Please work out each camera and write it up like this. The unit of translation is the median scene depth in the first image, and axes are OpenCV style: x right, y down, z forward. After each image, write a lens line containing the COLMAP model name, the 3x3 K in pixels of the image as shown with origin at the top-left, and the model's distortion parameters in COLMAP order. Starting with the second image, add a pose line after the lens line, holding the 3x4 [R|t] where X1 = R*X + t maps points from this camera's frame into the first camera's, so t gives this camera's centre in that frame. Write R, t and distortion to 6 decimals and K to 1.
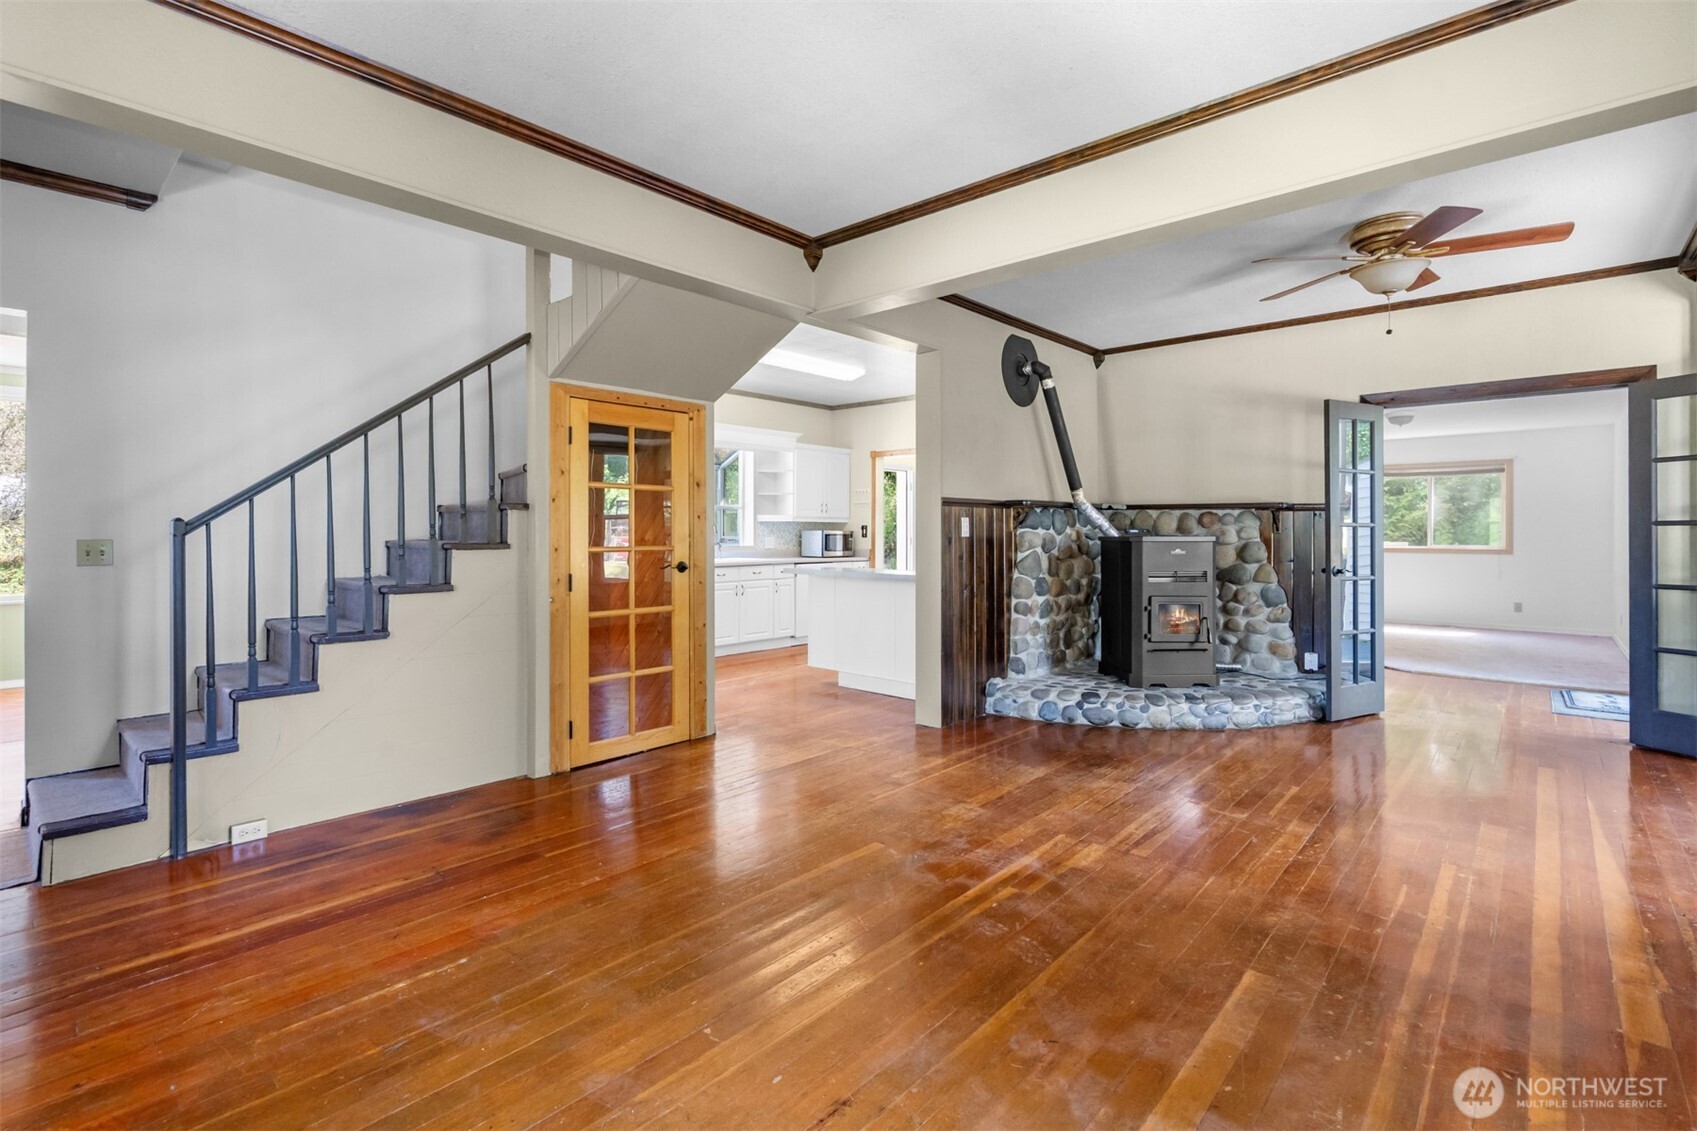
lens RADIAL K [[791.9, 0, 843.9], [0, 791.9, 530.4], [0, 0, 1]] dist [-0.000332, 0.000273]
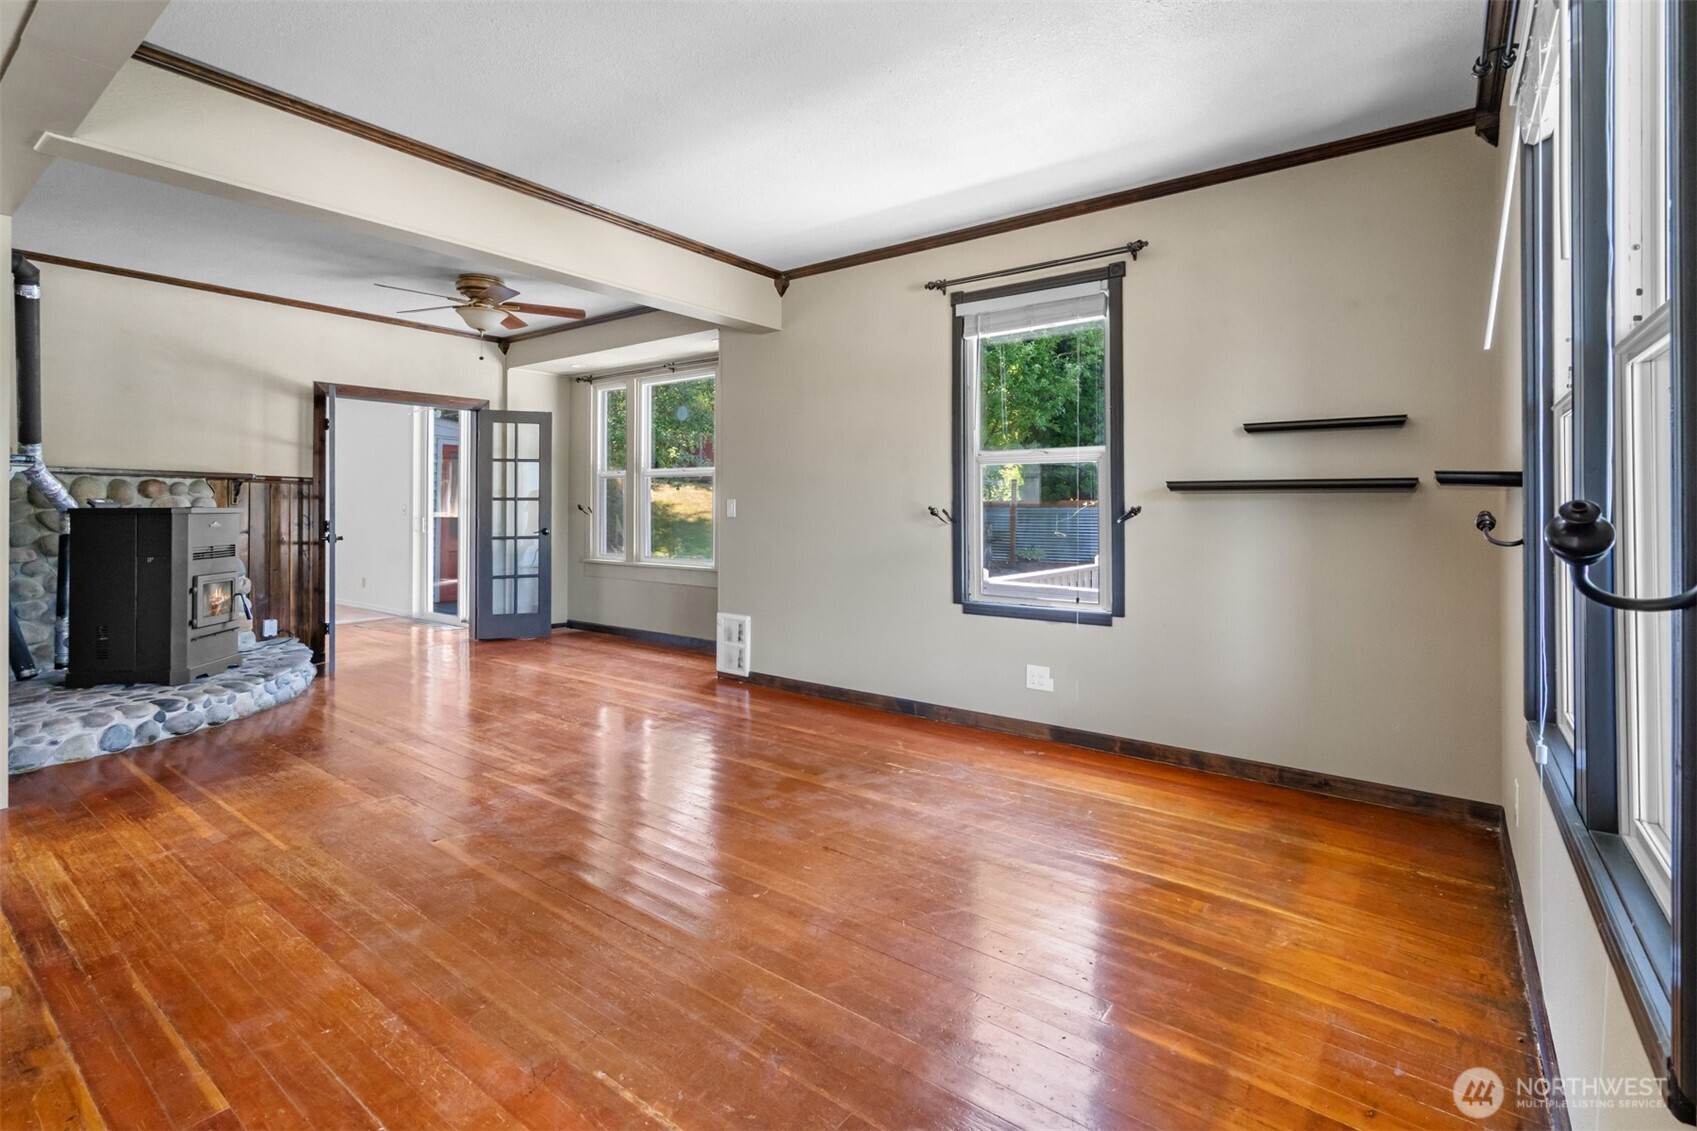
lens RADIAL K [[791.9, 0, 834.7], [0, 791.9, 501.9], [0, 0, 1]] dist [-0.000332, 0.000273]
pose [[-0.083454, 0.005936, 0.996494, -0.532642], [-0.006503, 0.999958, -0.006501, 0.001654], [-0.996490, -0.007023, -0.083412, 0.359916]]
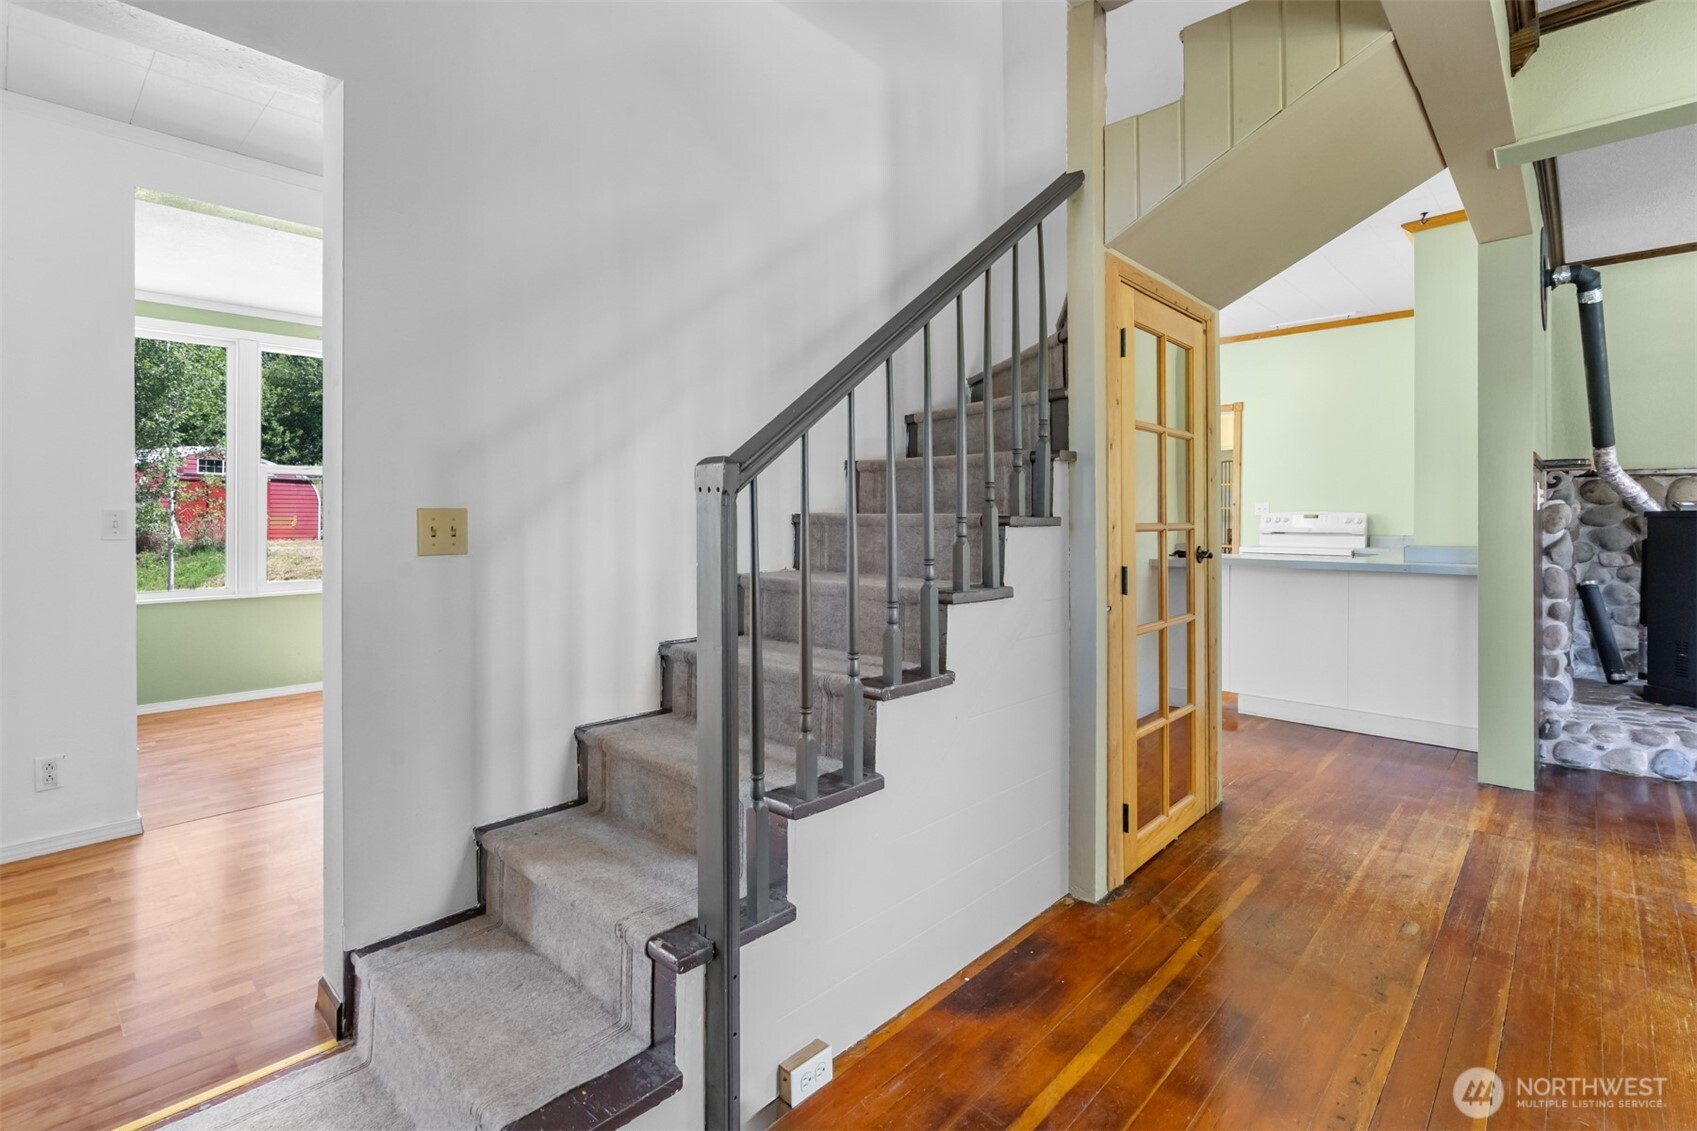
lens RADIAL K [[791.9, 0, 848.1], [0, 791.9, 521.4], [0, 0, 1]] dist [-0.000332, 0.000273]
pose [[0.999920, -0.000621, -0.012649, -0.425534], [0.000718, 0.999970, 0.007674, 0.011134], [0.012644, -0.007683, 0.999891, 0.290977]]
